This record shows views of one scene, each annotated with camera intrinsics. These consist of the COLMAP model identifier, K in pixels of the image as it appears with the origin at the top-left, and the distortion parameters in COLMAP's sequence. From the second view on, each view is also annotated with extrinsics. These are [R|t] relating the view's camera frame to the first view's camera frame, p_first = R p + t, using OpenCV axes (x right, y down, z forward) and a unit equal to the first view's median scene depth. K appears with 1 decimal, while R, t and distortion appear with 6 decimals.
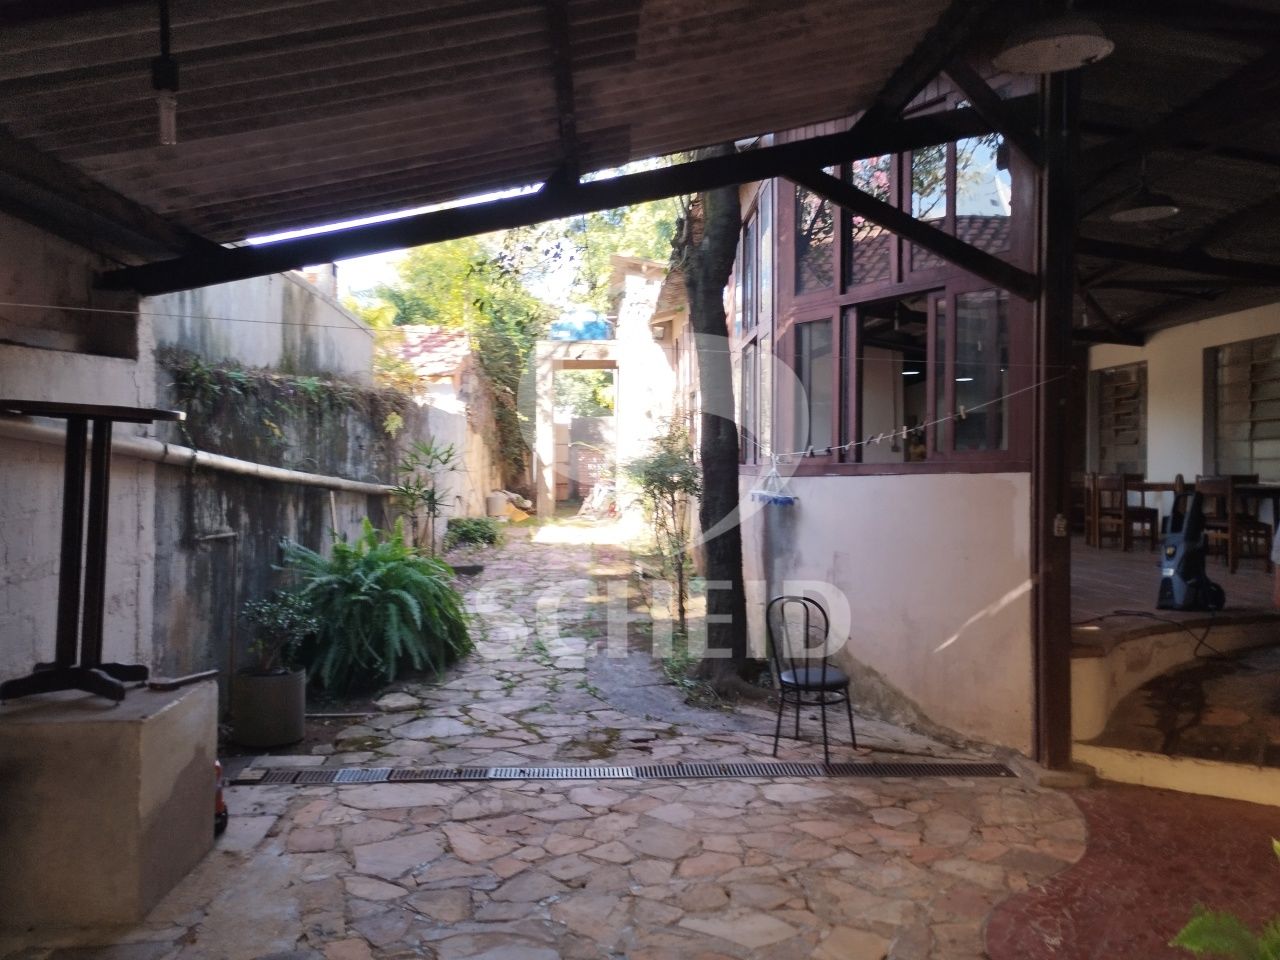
lens RADIAL K [[997.7, 0, 640.0], [0, 997.7, 480.0], [0, 0, 1]] dist [0.002630, -0.003922]
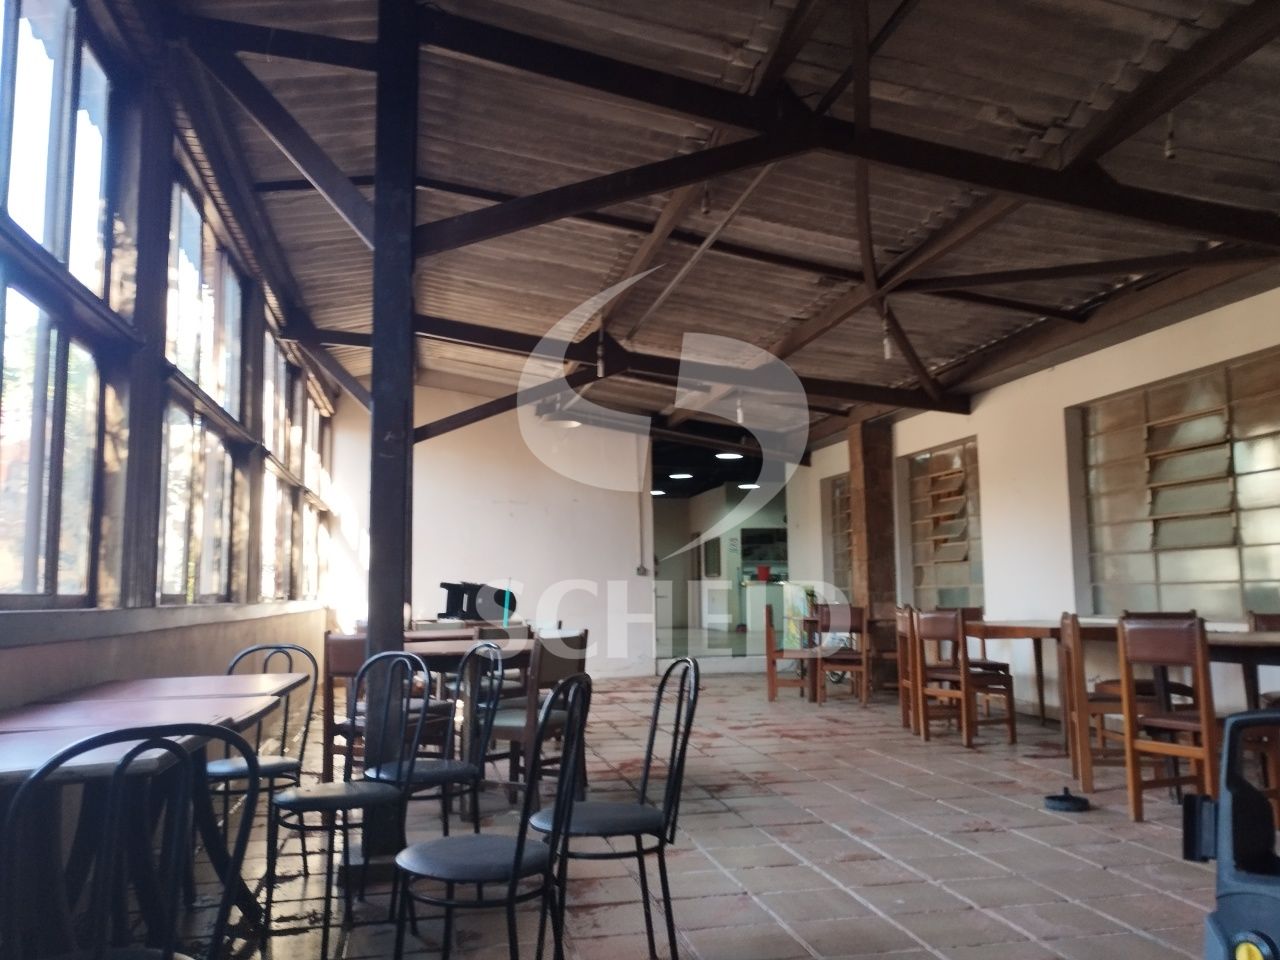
lens RADIAL K [[997.7, 0, 640.0], [0, 997.7, 480.0], [0, 0, 1]] dist [0.002630, -0.003922]
pose [[0.984578, 0.013064, 0.174457, 0.196268], [0.009164, 0.991988, -0.126000, -0.009440], [-0.174705, 0.125655, 0.976570, 0.450003]]
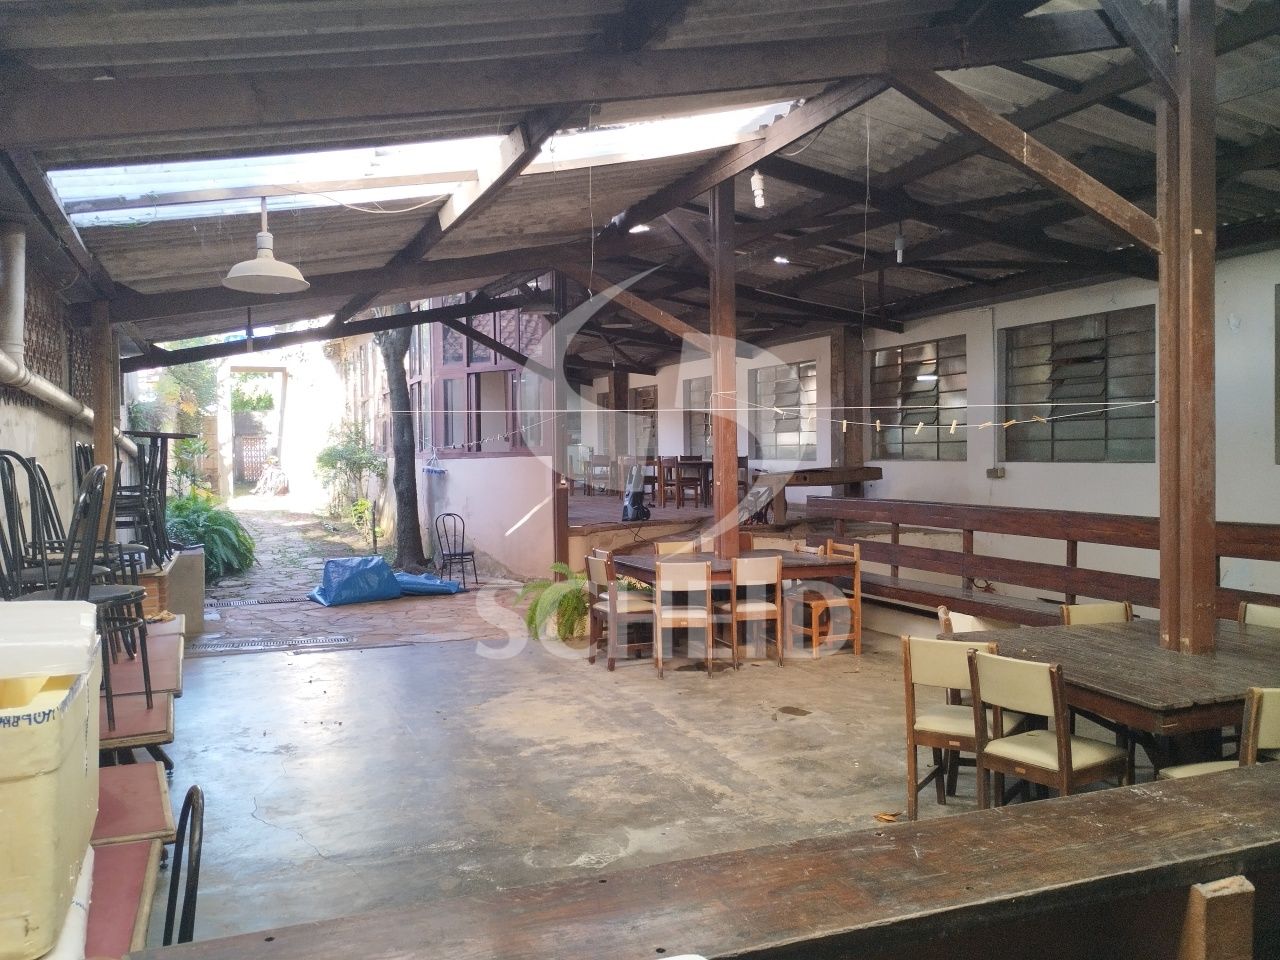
lens RADIAL K [[909.9, 0, 640.0], [0, 909.9, 480.0], [0, 0, 1]] dist [0.000181, -0.000684]
pose [[0.927437, -0.020064, 0.373441, -0.080496], [0.013059, 0.999688, 0.021277, 0.002282], [-0.373752, -0.014856, 0.927410, -0.406787]]
